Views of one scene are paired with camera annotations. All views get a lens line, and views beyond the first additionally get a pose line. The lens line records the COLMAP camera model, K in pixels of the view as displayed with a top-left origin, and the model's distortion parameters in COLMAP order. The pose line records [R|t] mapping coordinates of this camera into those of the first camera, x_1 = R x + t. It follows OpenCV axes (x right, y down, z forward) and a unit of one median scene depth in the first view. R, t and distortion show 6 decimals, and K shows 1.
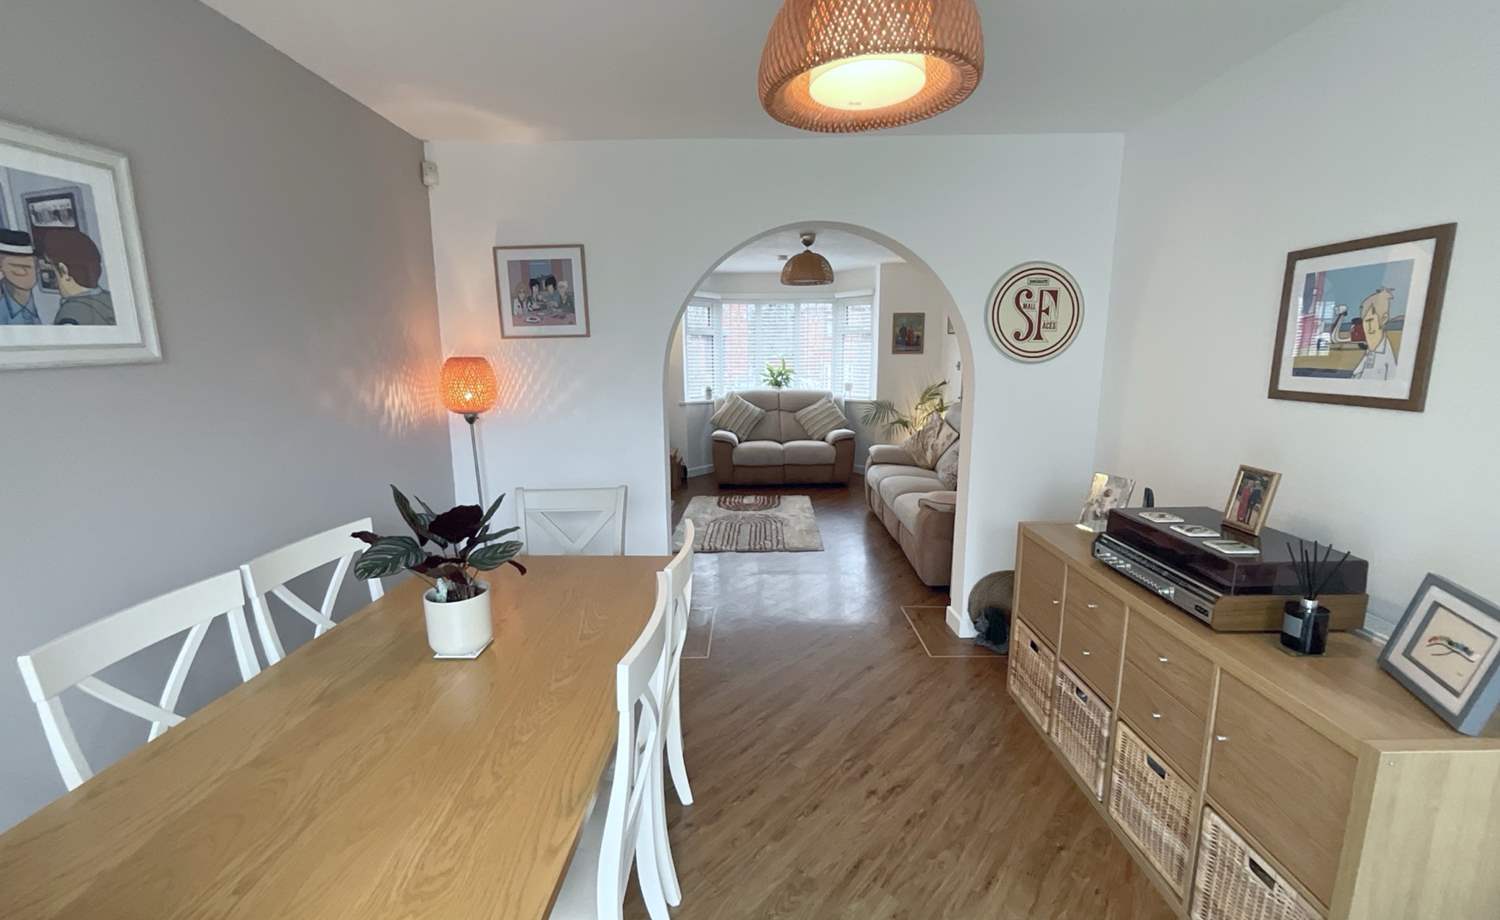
lens RADIAL K [[608.5, 0, 750.5], [0, 608.5, 457.2], [0, 0, 1]] dist [-0.001546, 0.000841]
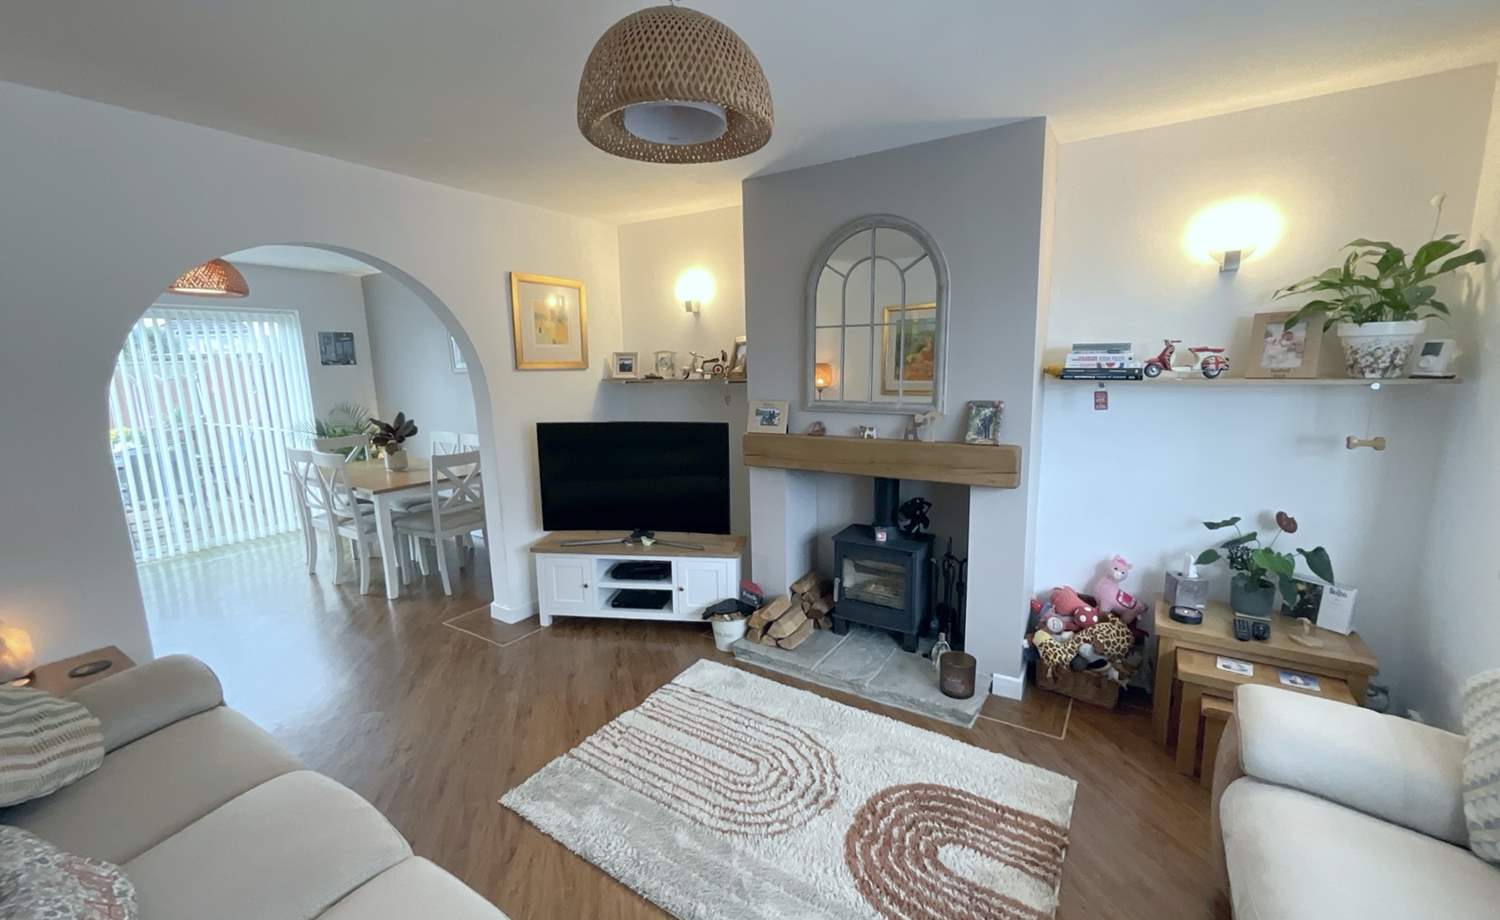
lens RADIAL K [[608.5, 0, 750.5], [0, 608.5, 457.2], [0, 0, 1]] dist [-0.001546, 0.000841]
pose [[-0.538464, 0.156650, -0.827960, 0.583255], [-0.118224, 0.958806, 0.258292, -0.398618], [0.834314, 0.236965, -0.497763, 2.138684]]
